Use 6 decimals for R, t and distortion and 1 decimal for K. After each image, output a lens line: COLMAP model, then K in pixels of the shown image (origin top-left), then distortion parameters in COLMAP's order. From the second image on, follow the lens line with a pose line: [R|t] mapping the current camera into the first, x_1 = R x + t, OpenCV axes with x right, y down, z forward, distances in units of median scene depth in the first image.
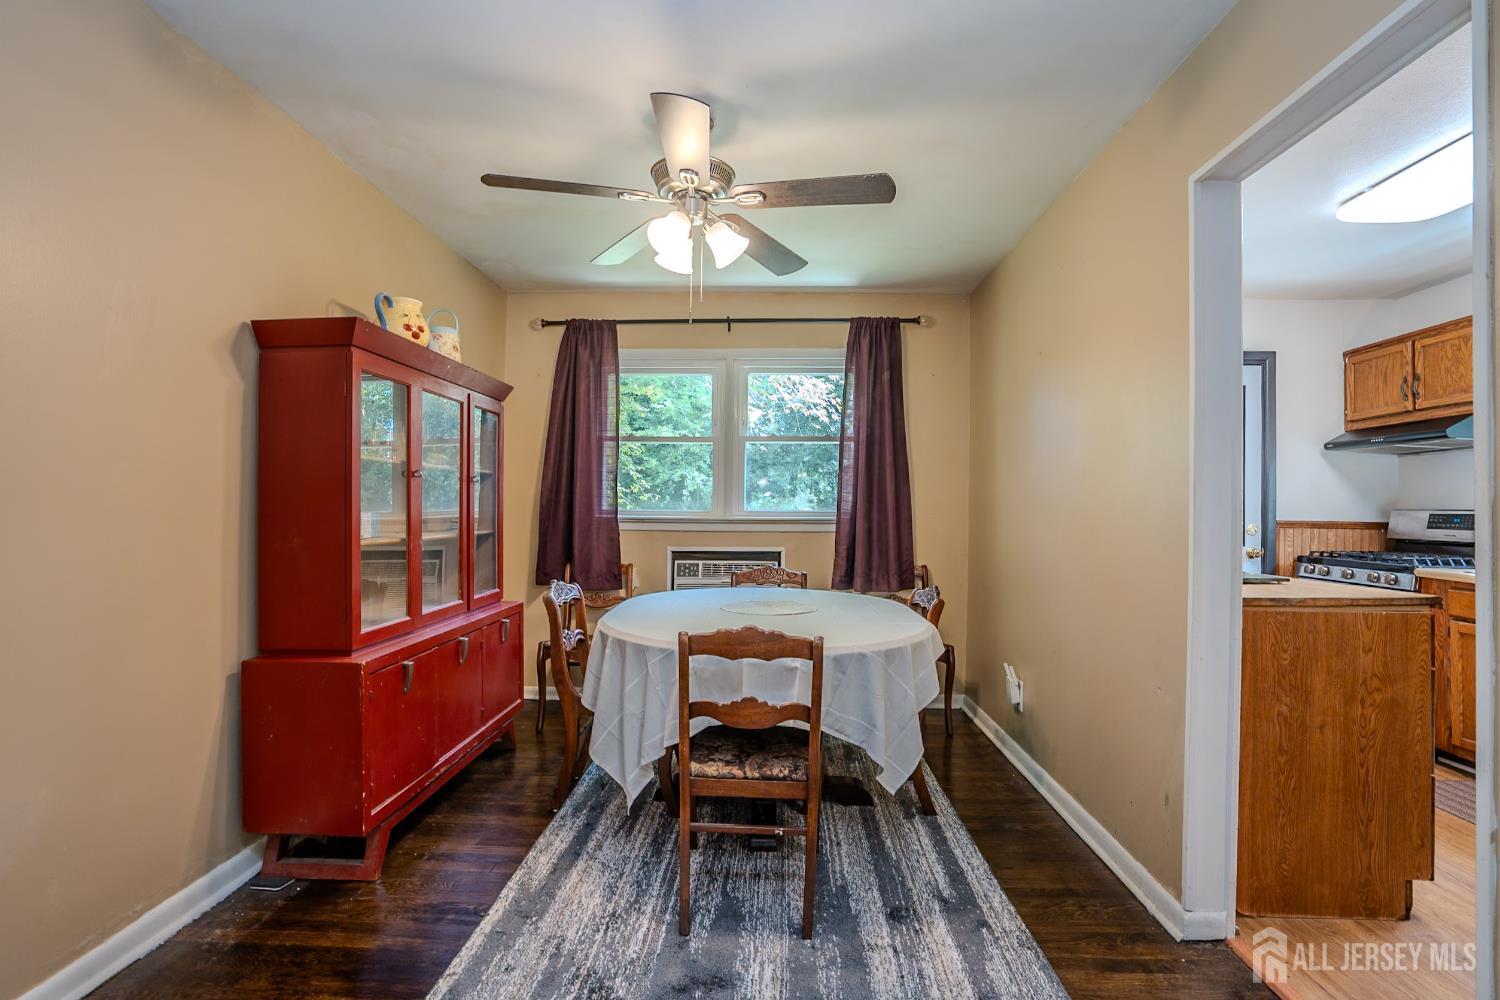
lens RADIAL K [[708.5, 0, 750.0], [0, 708.5, 500.0], [0, 0, 1]] dist [-0.052773, 0.022056]
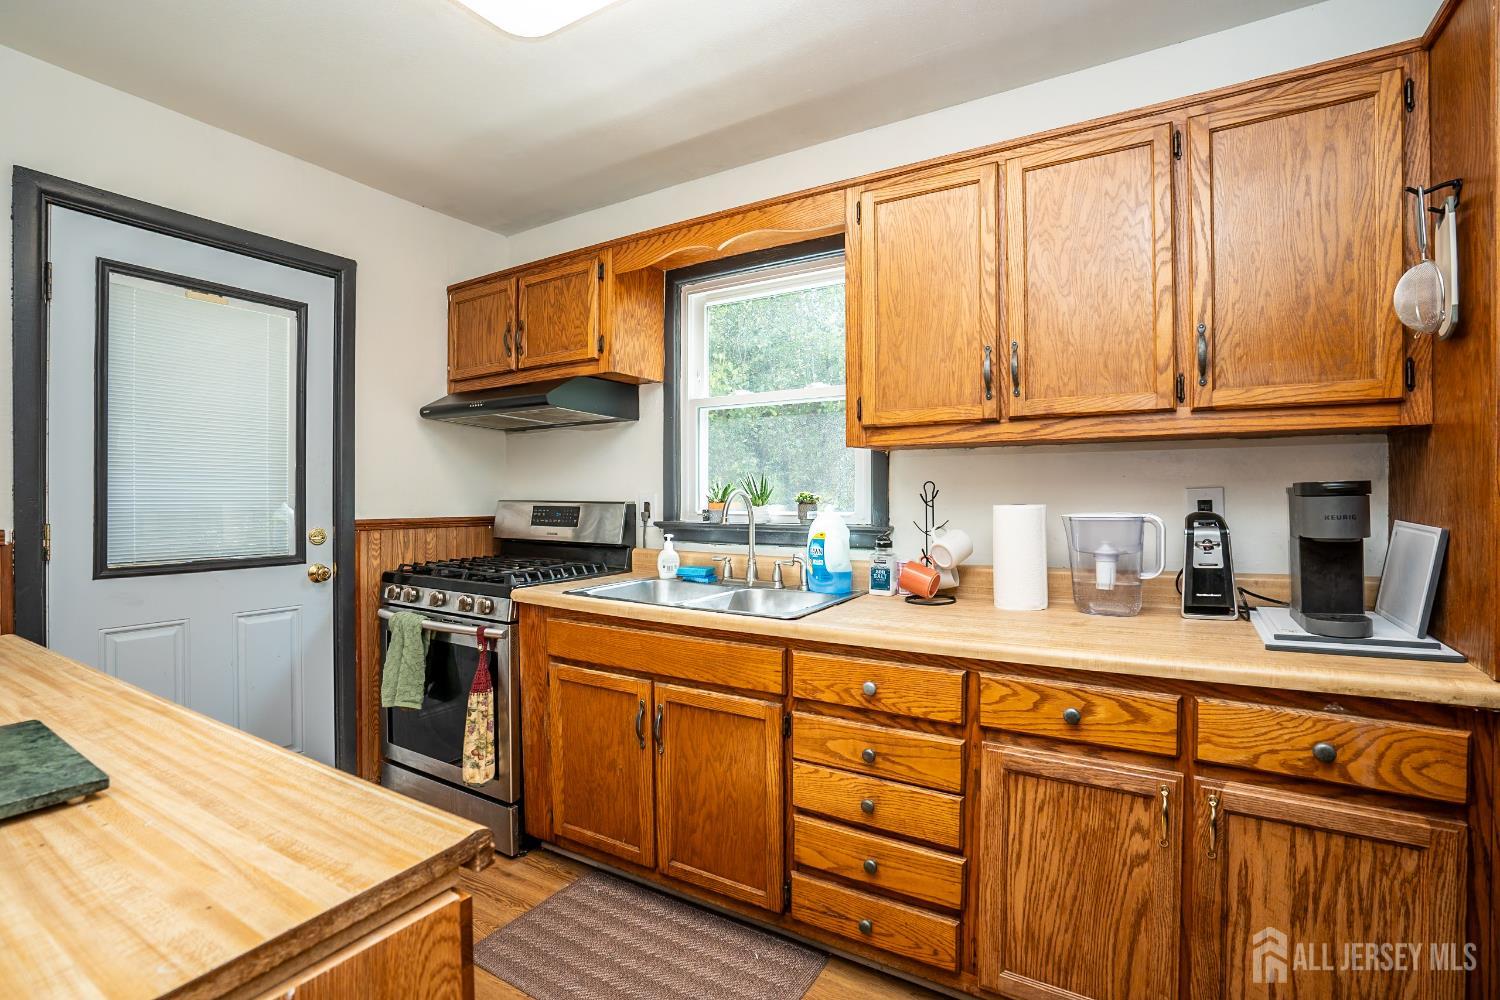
lens RADIAL K [[688.3, 0, 747.4], [0, 688.3, 498.1], [0, 0, 1]] dist [-0.066964, 0.030239]
pose [[0.492425, -0.013536, 0.870249, 0.409104], [-0.005799, 0.999806, 0.018832, -0.005416], [-0.870335, -0.014320, 0.492251, 0.383399]]
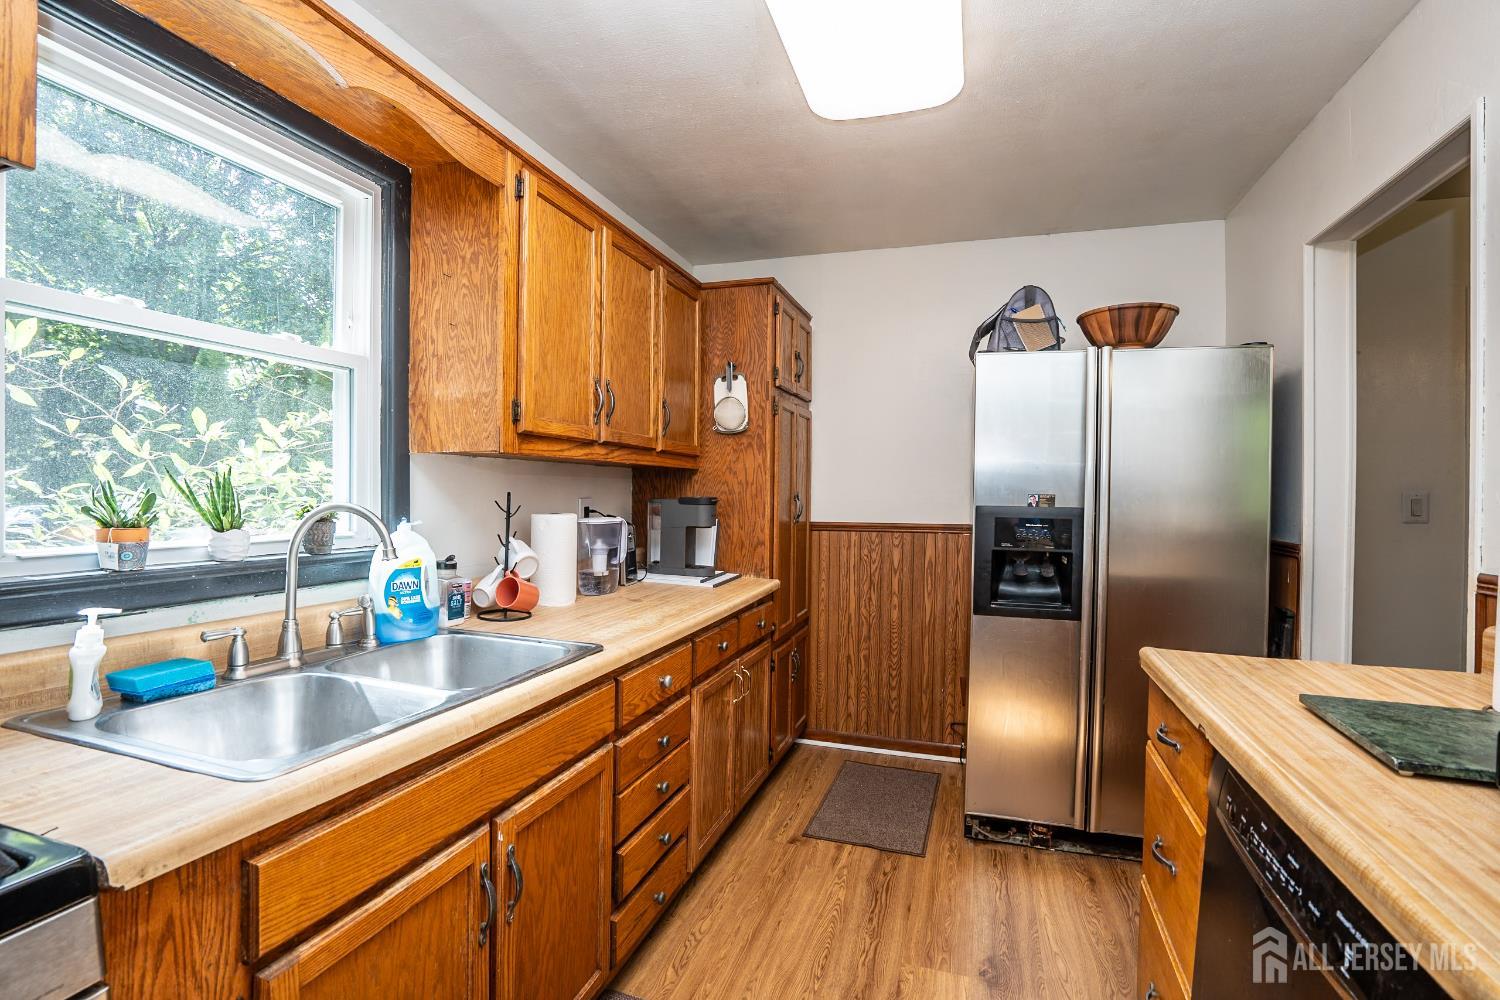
lens RADIAL K [[688.3, 0, 747.4], [0, 688.3, 498.1], [0, 0, 1]] dist [-0.066964, 0.030239]
pose [[-0.954971, -0.019301, 0.296070, 0.616742], [-0.021898, 0.999745, -0.005456, -0.005948], [-0.295890, -0.011694, -0.955151, 0.948100]]
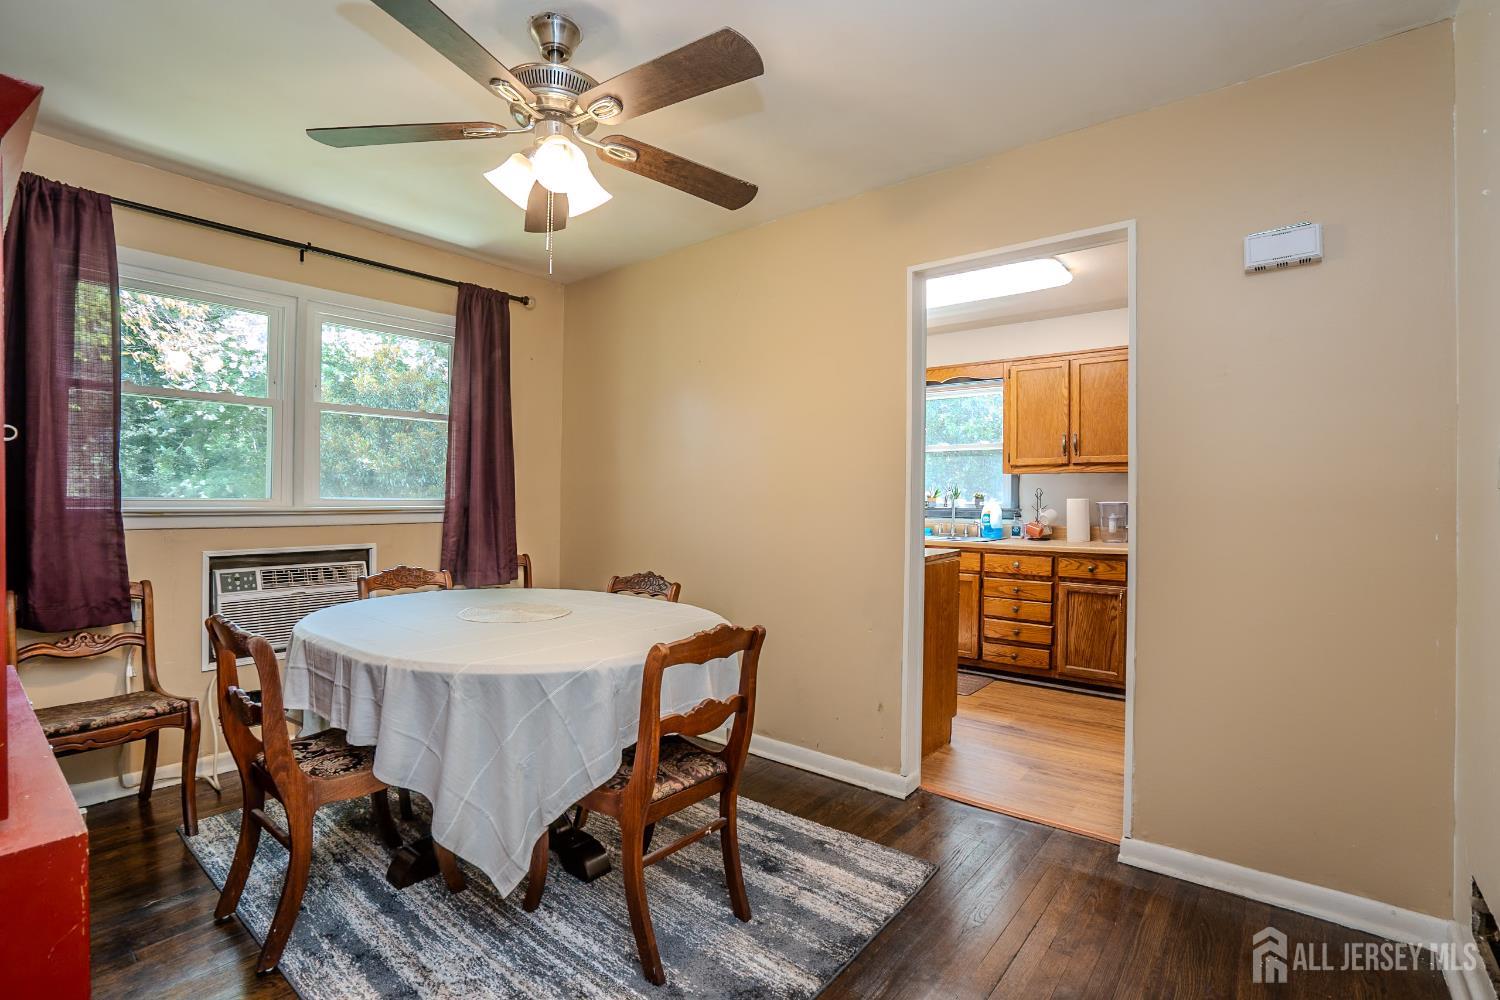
lens RADIAL K [[688.3, 0, 747.4], [0, 688.3, 498.1], [0, 0, 1]] dist [-0.066964, 0.030239]
pose [[0.605912, -0.003406, 0.795524, -0.342709], [-0.013720, 0.999797, 0.014731, -0.002988], [-0.795413, -0.019840, 0.605743, 0.199623]]
